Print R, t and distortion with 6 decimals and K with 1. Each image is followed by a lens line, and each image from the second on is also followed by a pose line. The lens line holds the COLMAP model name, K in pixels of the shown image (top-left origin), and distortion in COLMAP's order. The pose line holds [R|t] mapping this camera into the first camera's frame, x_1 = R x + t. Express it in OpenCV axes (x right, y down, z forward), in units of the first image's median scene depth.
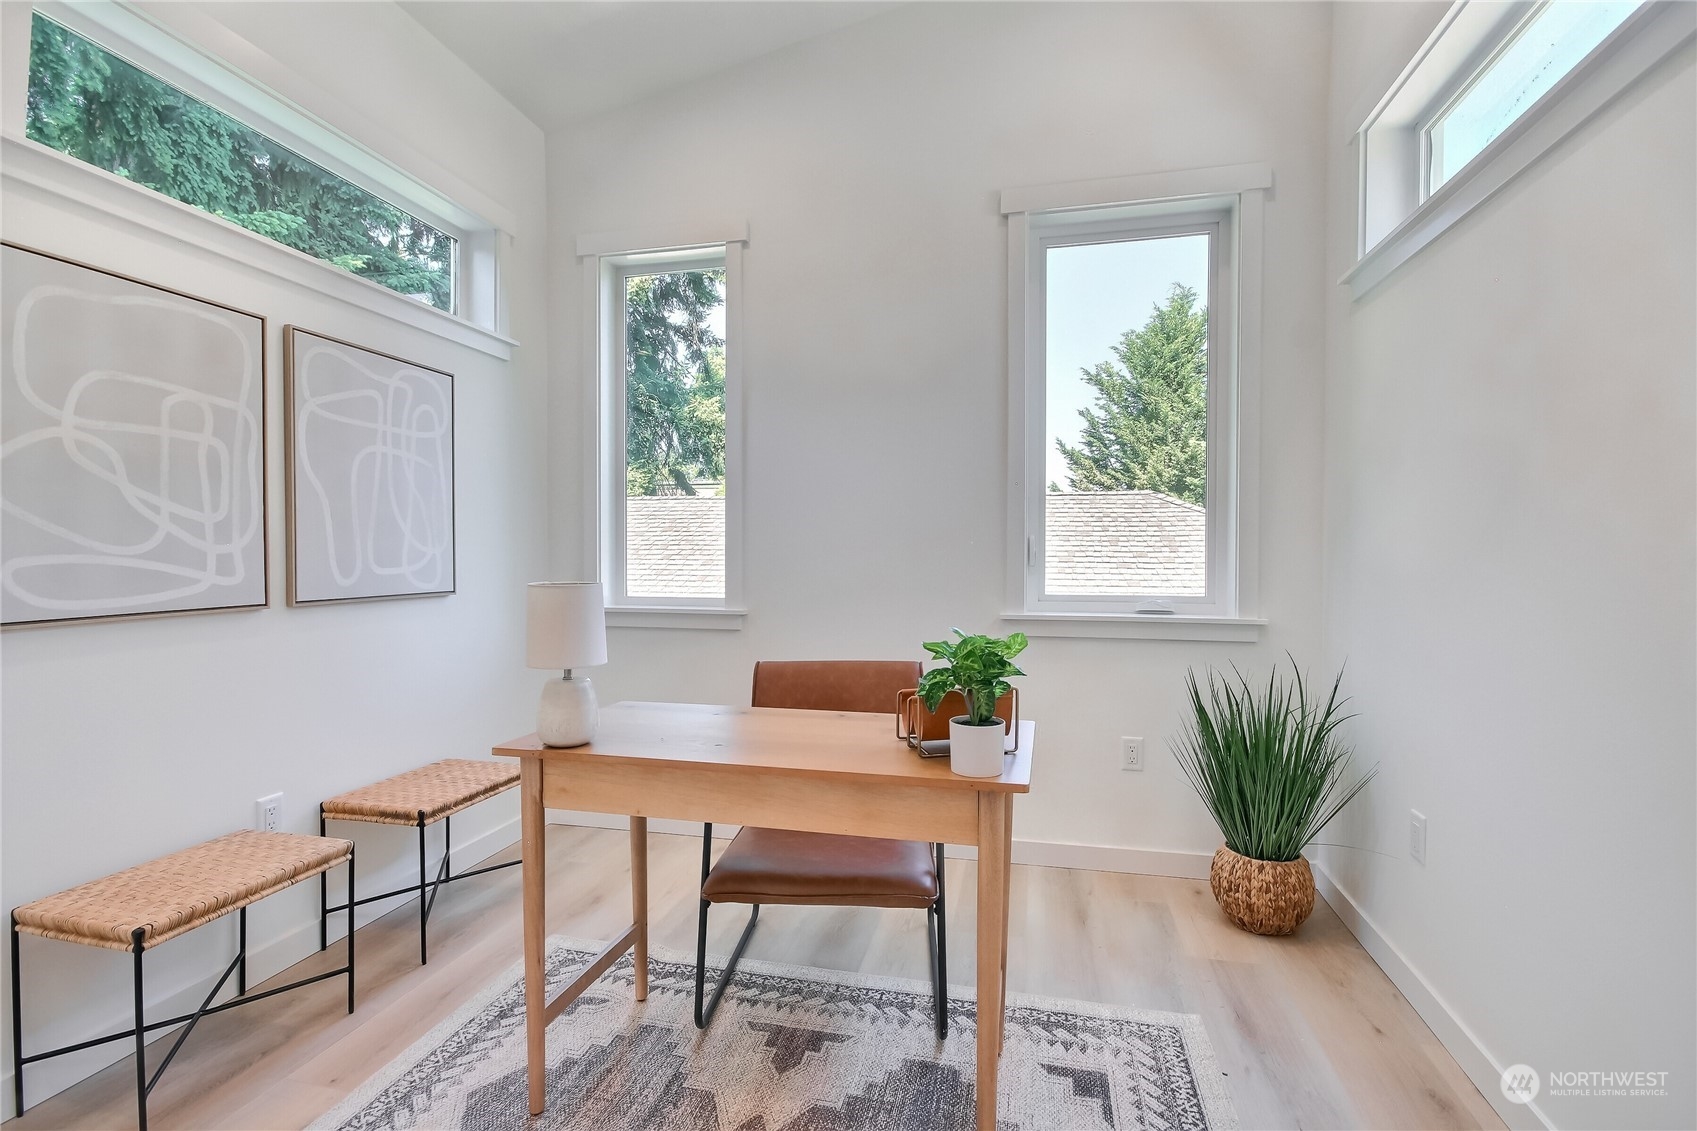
lens RADIAL K [[846.9, 0, 858.5], [0, 846.9, 563.4], [0, 0, 1]] dist [0.006768, 0.000556]
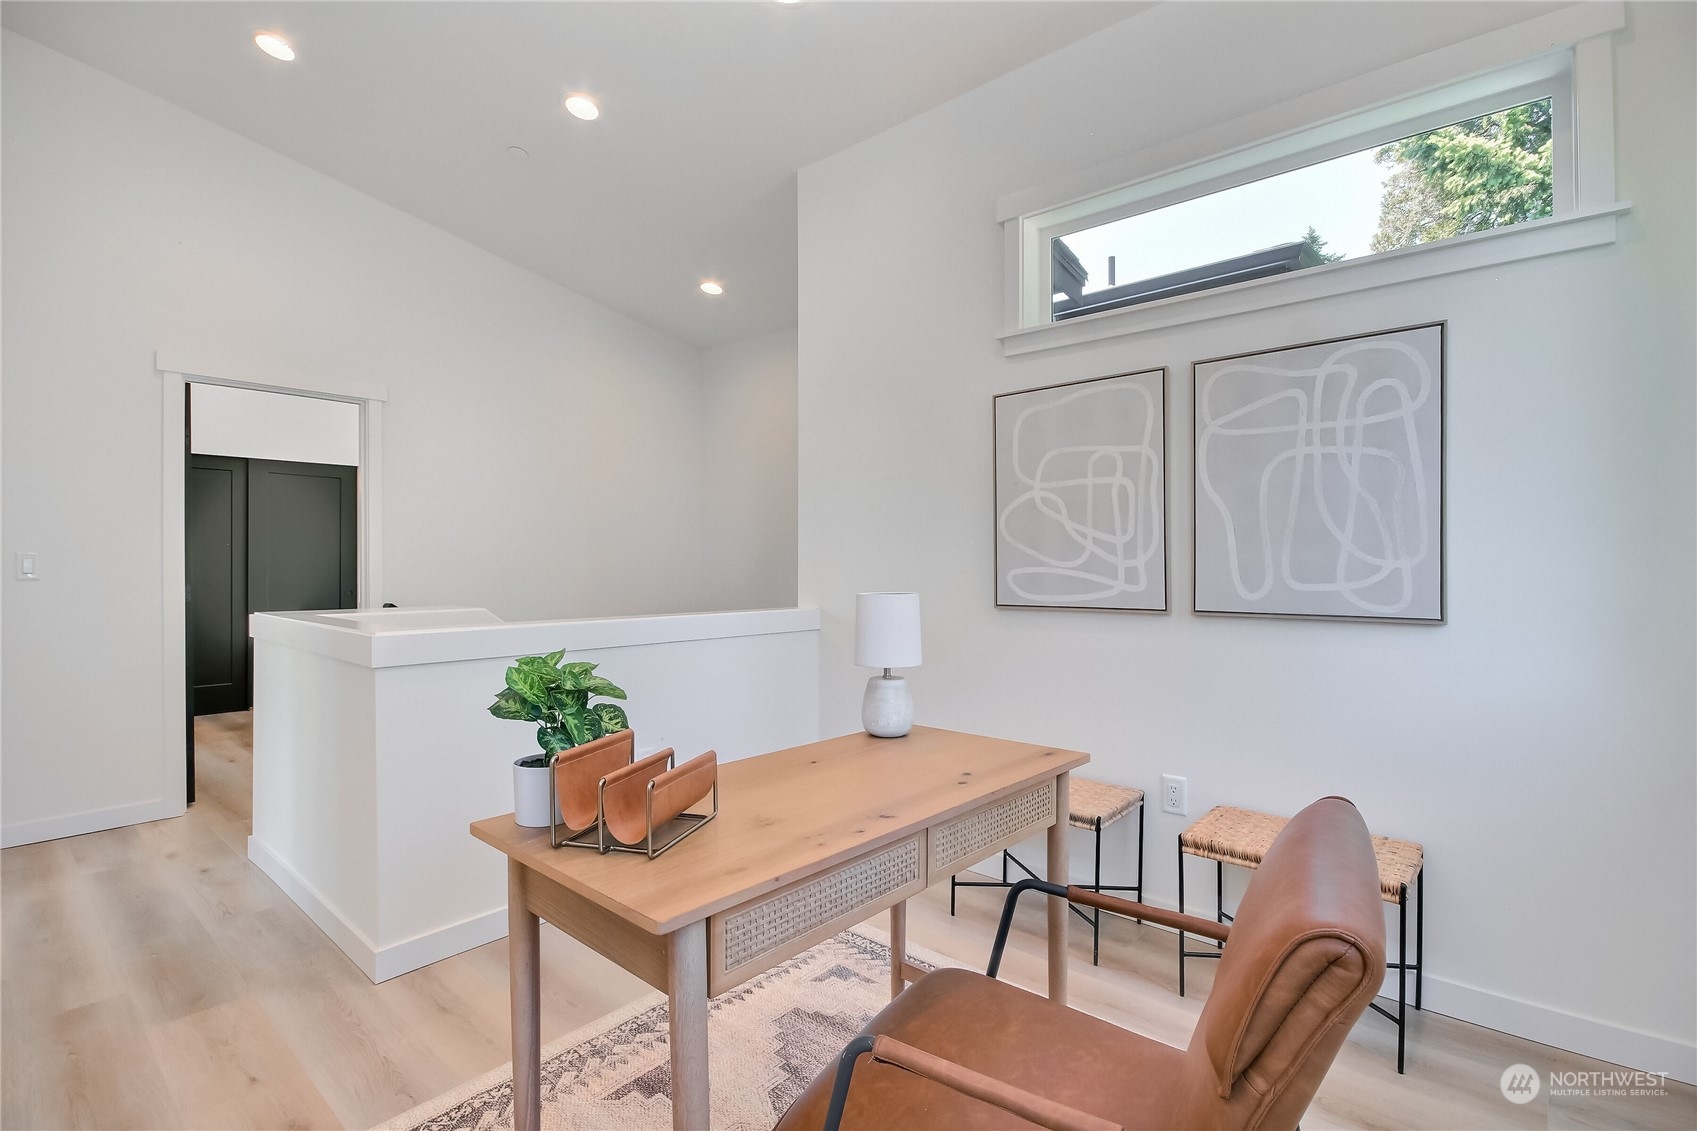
lens RADIAL K [[846.9, 0, 858.5], [0, 846.9, 563.4], [0, 0, 1]] dist [0.006768, 0.000556]
pose [[-0.515508, 0.001617, -0.856883, 0.539751], [-0.009200, 0.999930, 0.007422, -0.021806], [0.856835, 0.011710, -0.515458, 1.275351]]
